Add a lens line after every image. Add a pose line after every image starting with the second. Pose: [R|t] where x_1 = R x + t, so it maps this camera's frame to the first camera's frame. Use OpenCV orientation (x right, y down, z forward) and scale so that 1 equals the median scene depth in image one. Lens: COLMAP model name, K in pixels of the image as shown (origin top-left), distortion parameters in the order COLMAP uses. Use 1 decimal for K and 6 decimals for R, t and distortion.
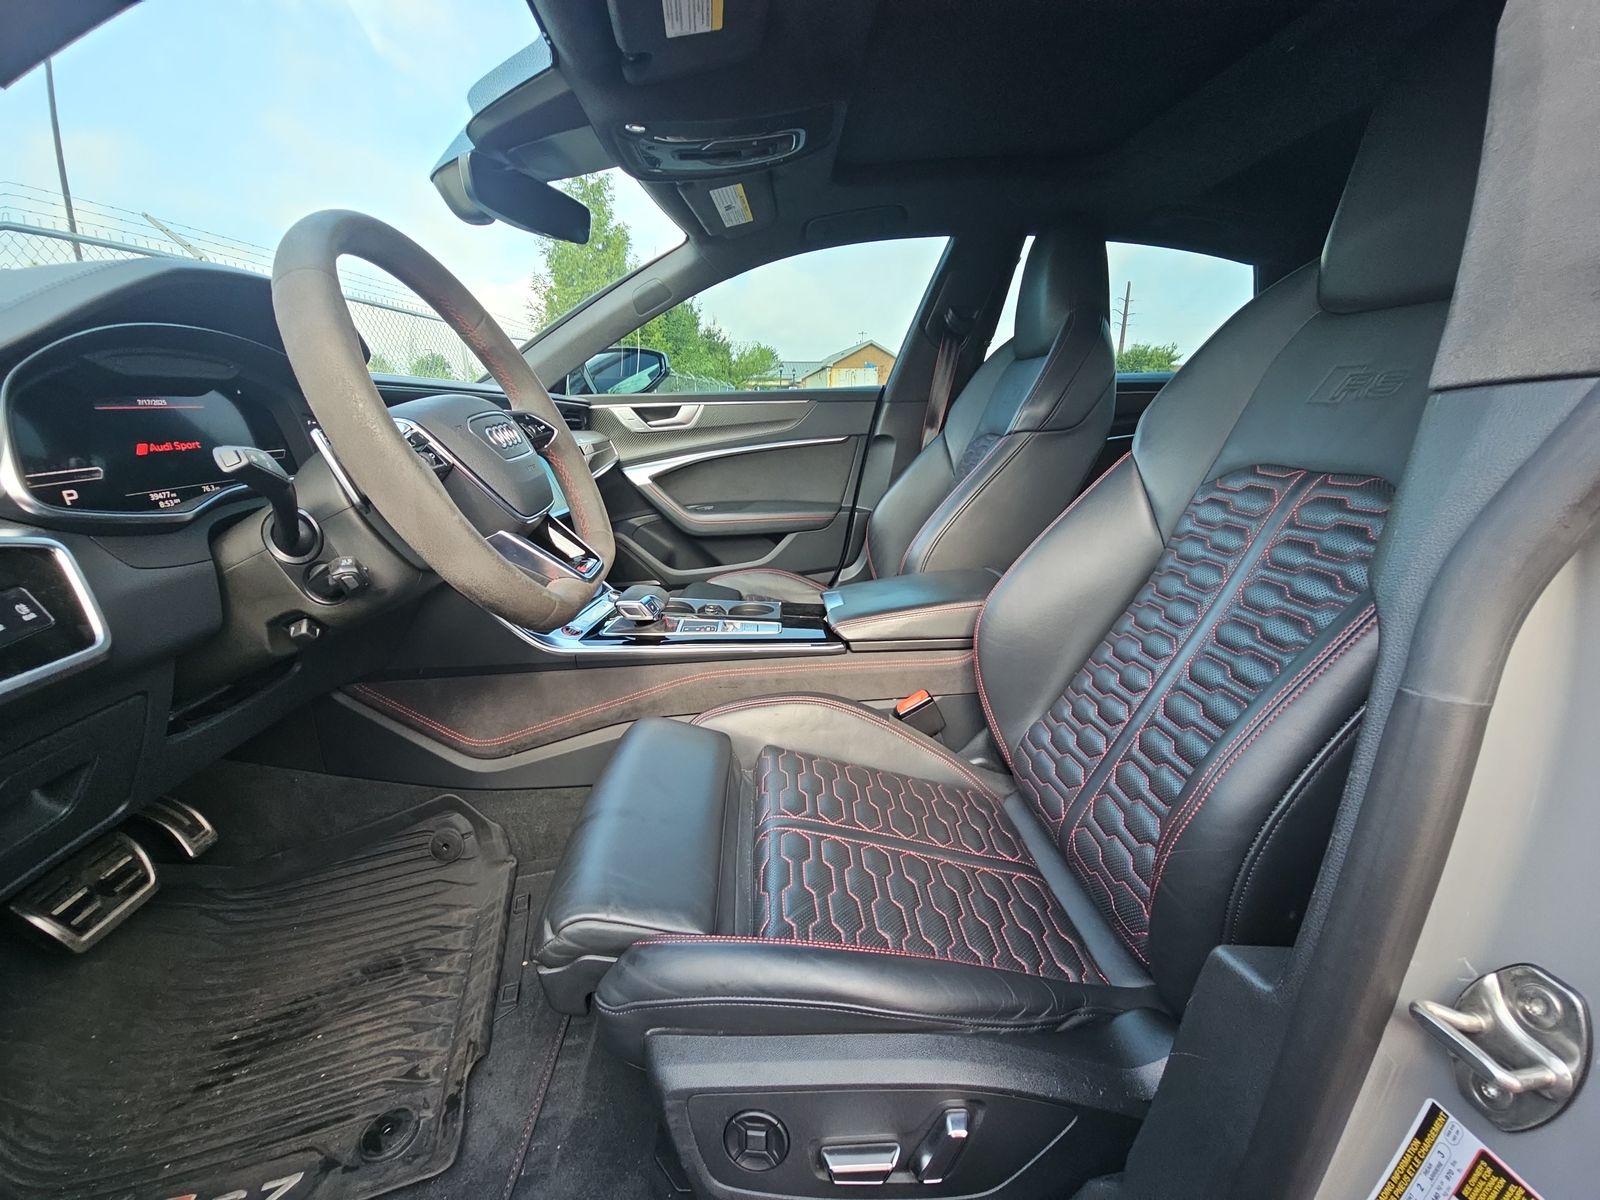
lens RADIAL K [[642.3, 0, 800.0], [0, 642.3, 600.0], [0, 0, 1]] dist [-0.000573, 0.000078]
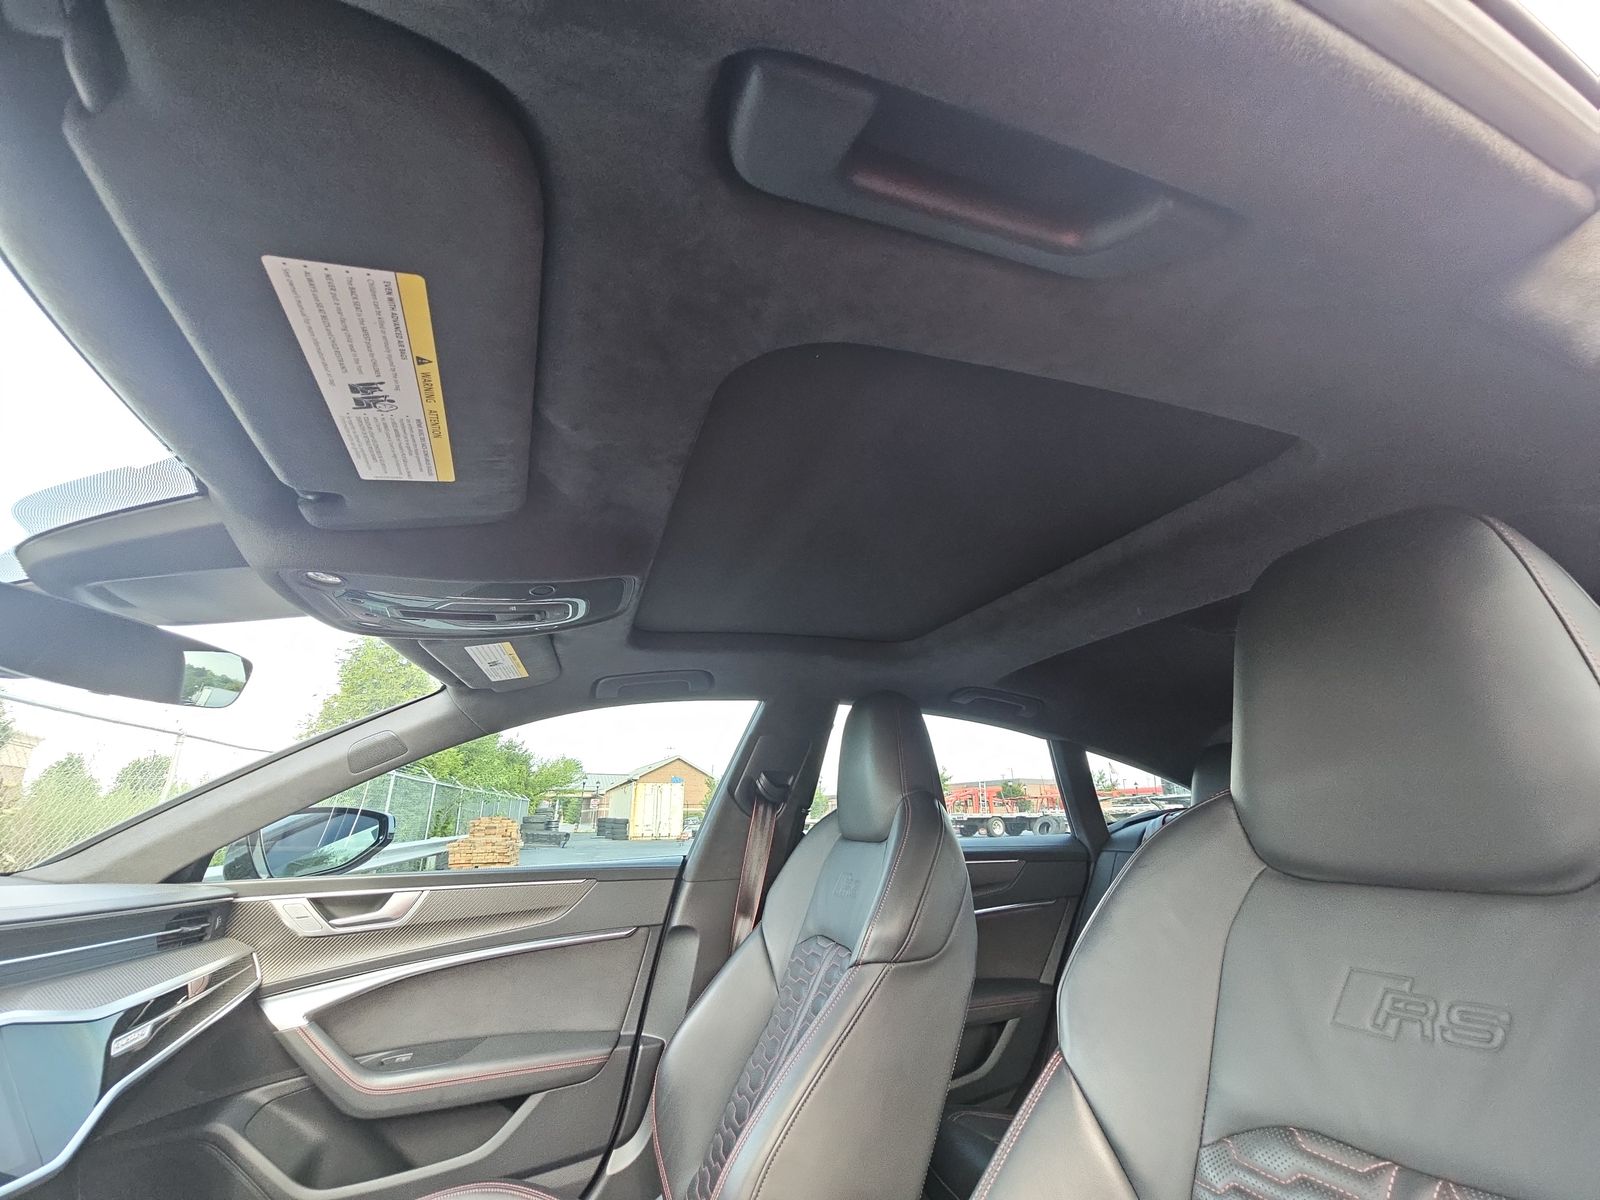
lens RADIAL K [[642.3, 0, 800.0], [0, 642.3, 600.0], [0, 0, 1]] dist [-0.000573, 0.000078]
pose [[0.959570, 0.091335, 0.266238, 0.025587], [0.080961, 0.816353, -0.571851, -0.127647], [-0.269574, 0.570286, 0.775953, 0.155699]]
